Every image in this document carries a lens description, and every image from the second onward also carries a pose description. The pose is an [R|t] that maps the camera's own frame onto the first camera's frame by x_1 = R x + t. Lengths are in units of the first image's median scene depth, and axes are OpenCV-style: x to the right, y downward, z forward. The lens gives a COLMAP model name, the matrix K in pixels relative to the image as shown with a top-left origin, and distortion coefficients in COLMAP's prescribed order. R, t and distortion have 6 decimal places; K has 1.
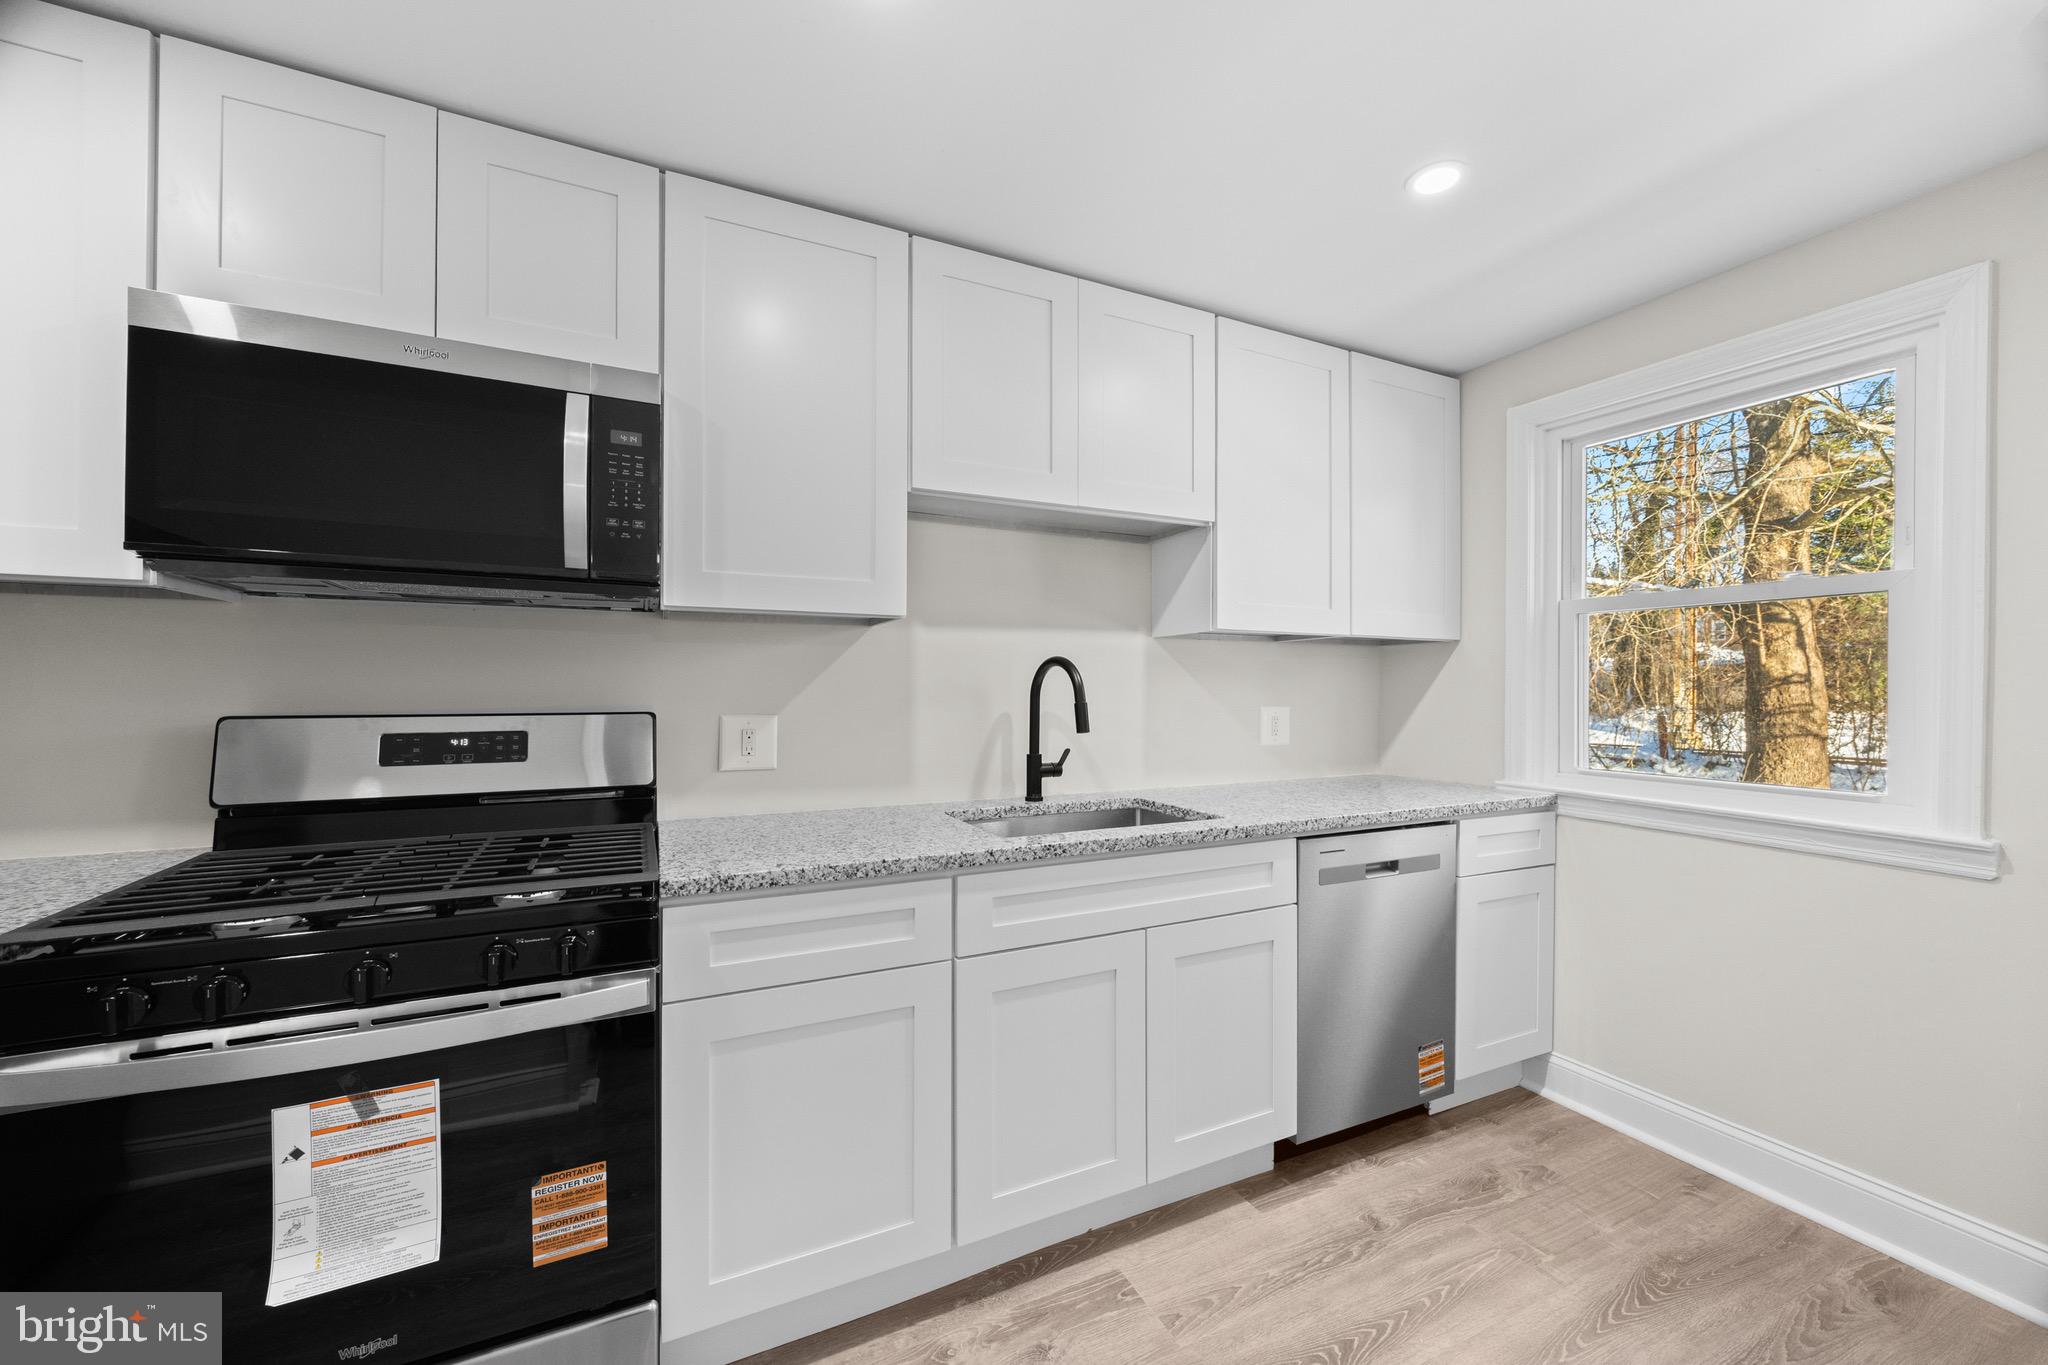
lens RADIAL K [[785.9, 0, 1021.9], [0, 785.9, 690.6], [0, 0, 1]] dist [-0.001618, 0.000027]
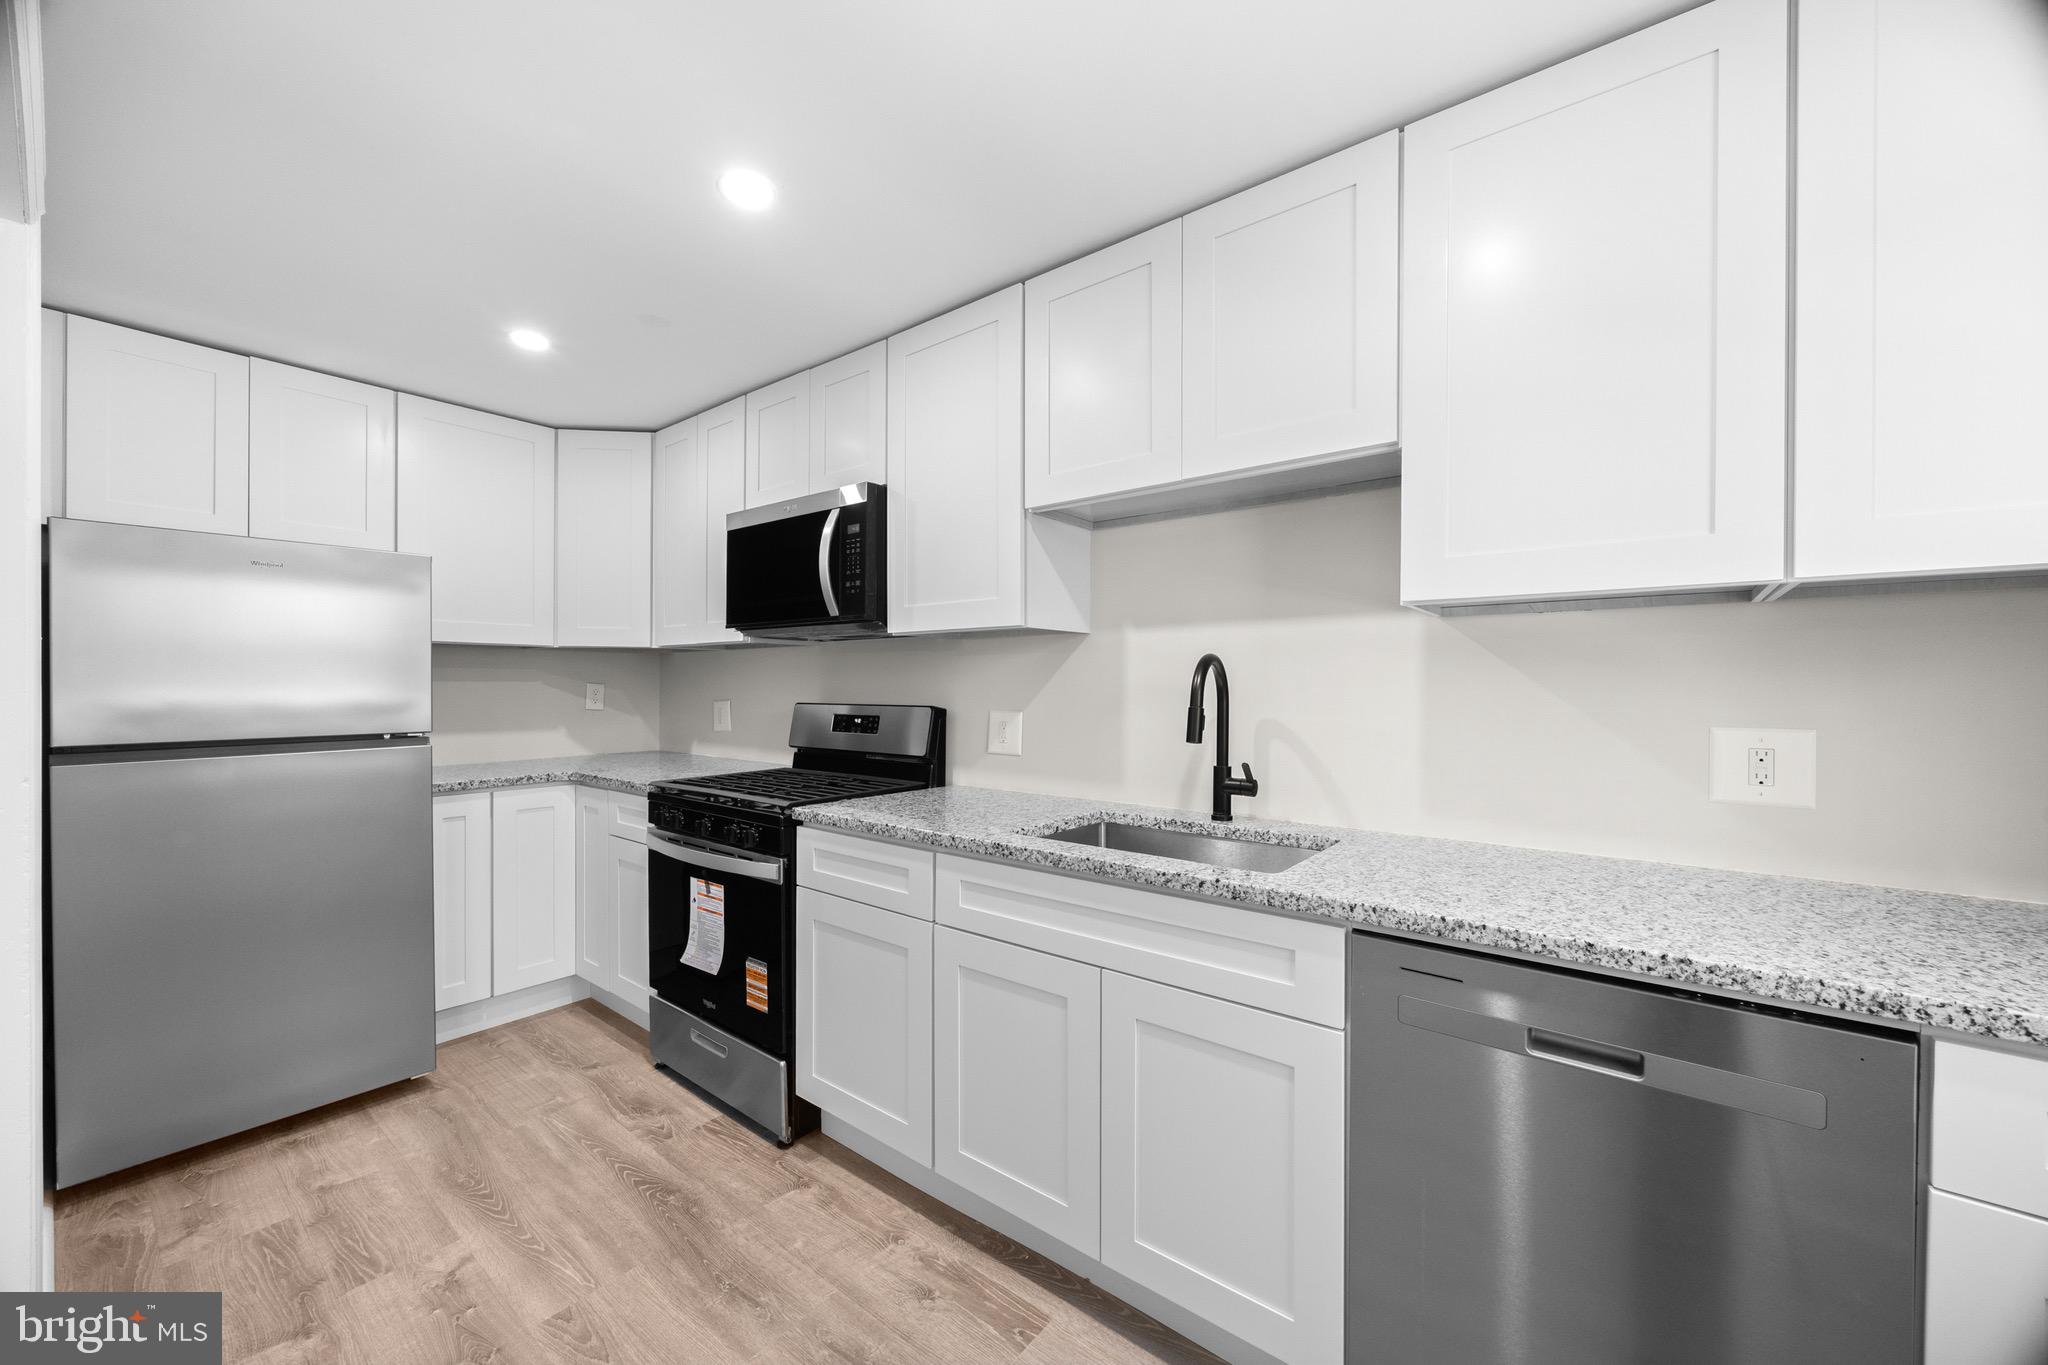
lens RADIAL K [[785.9, 0, 1021.9], [0, 785.9, 690.6], [0, 0, 1]] dist [-0.001618, 0.000027]
pose [[0.426163, 0.004780, -0.904634, 0.868739], [-0.004729, 0.999984, 0.003056, -0.005532], [0.904634, 0.002976, 0.426179, 0.527600]]
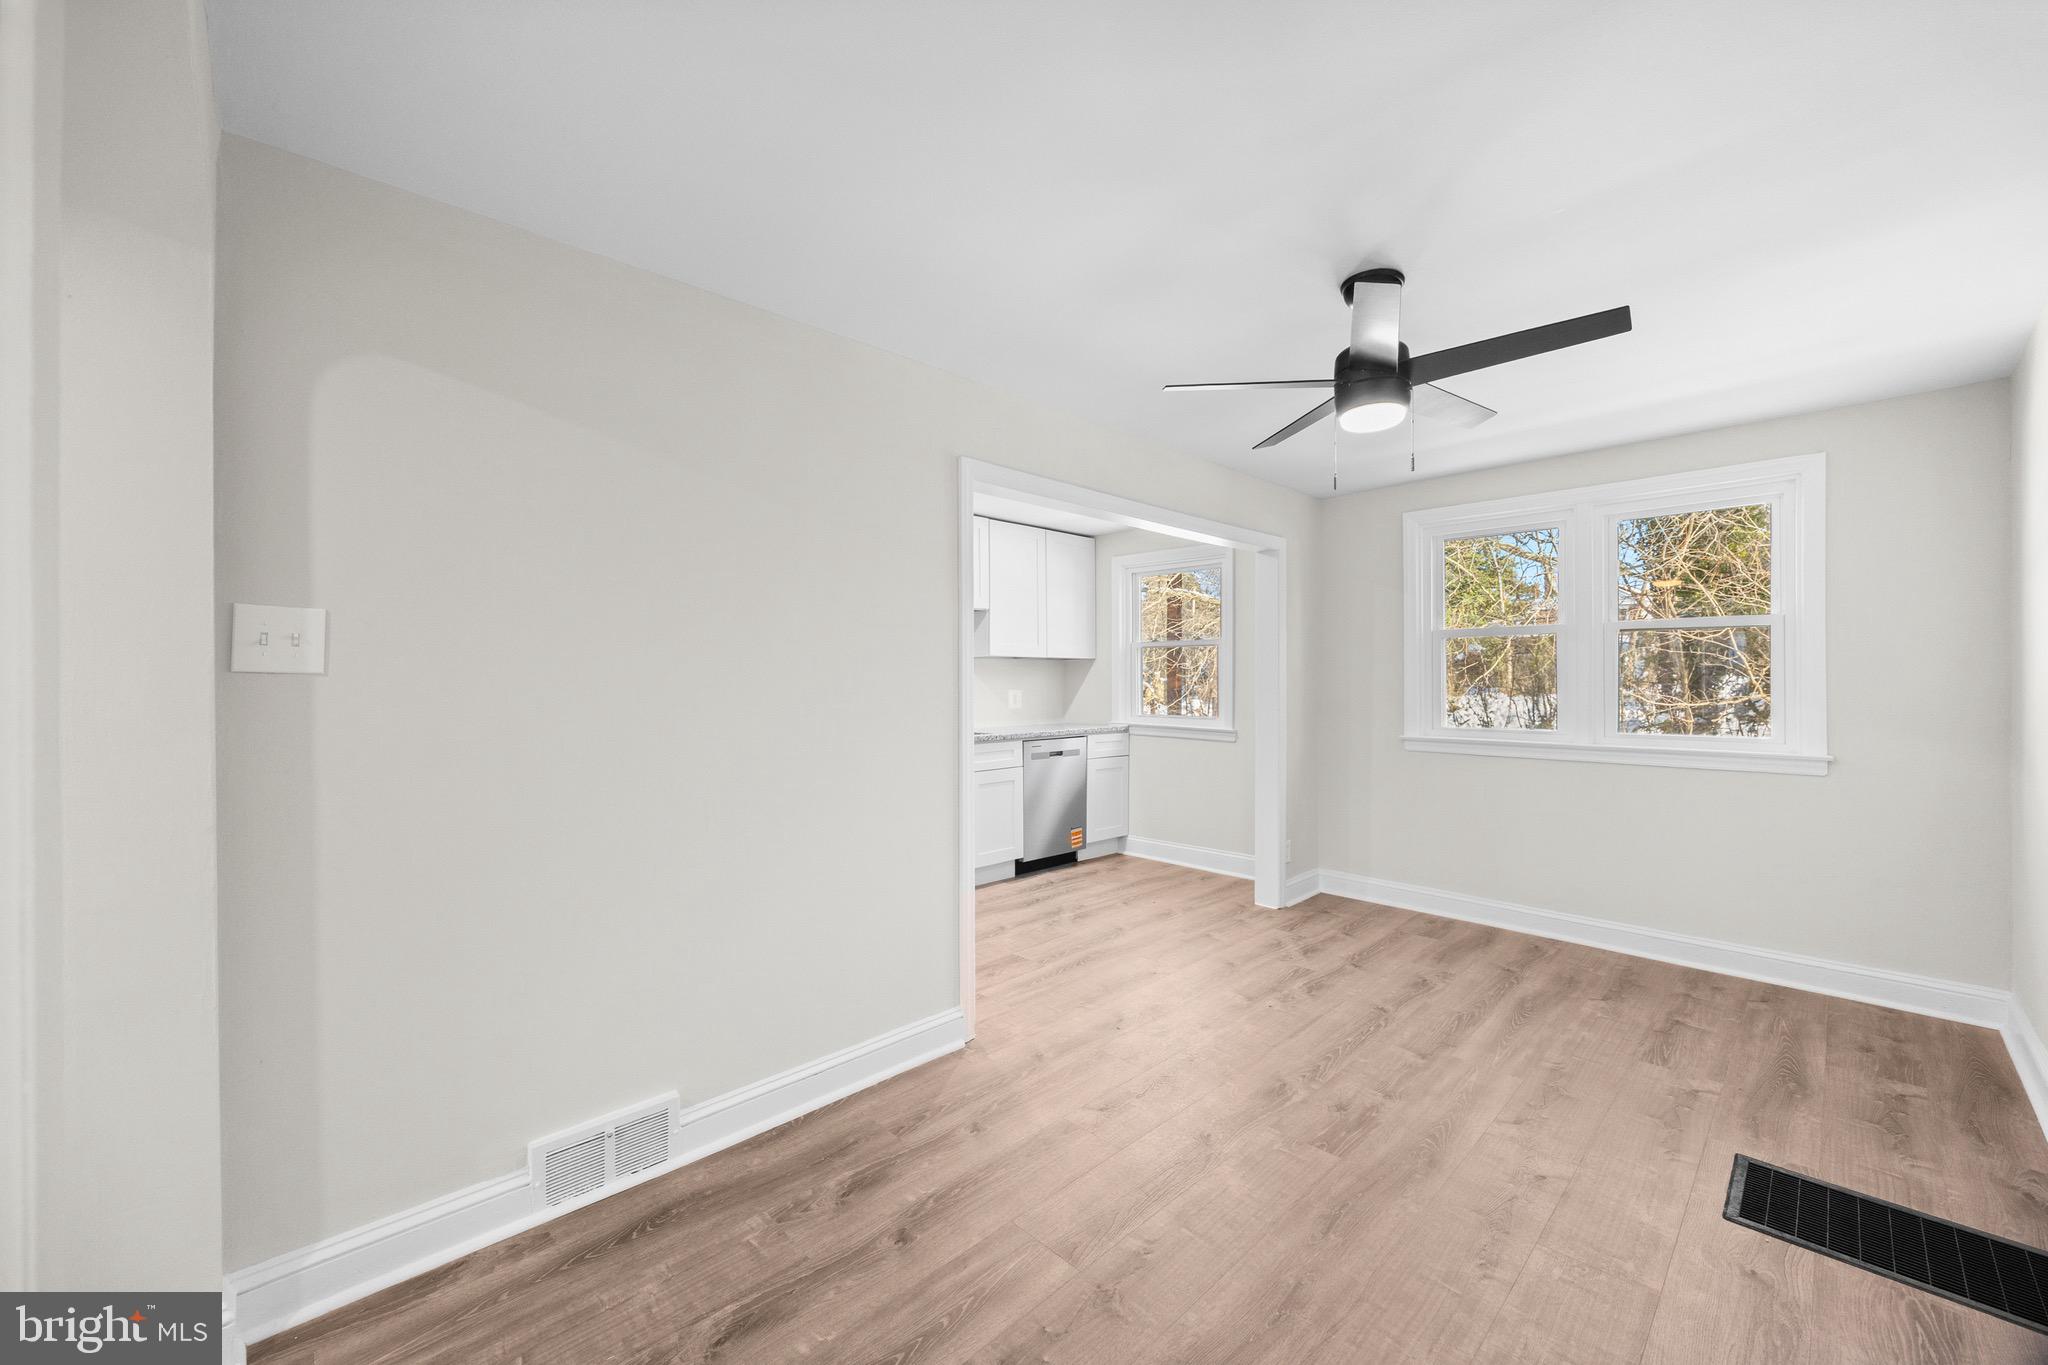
lens RADIAL K [[785.9, 0, 1021.9], [0, 785.9, 690.6], [0, 0, 1]] dist [-0.001618, 0.000027]
pose [[0.950513, -0.012446, 0.310435, -0.427299], [0.007710, 0.999835, 0.016476, -0.015706], [-0.310589, -0.013267, 0.950452, -1.373390]]
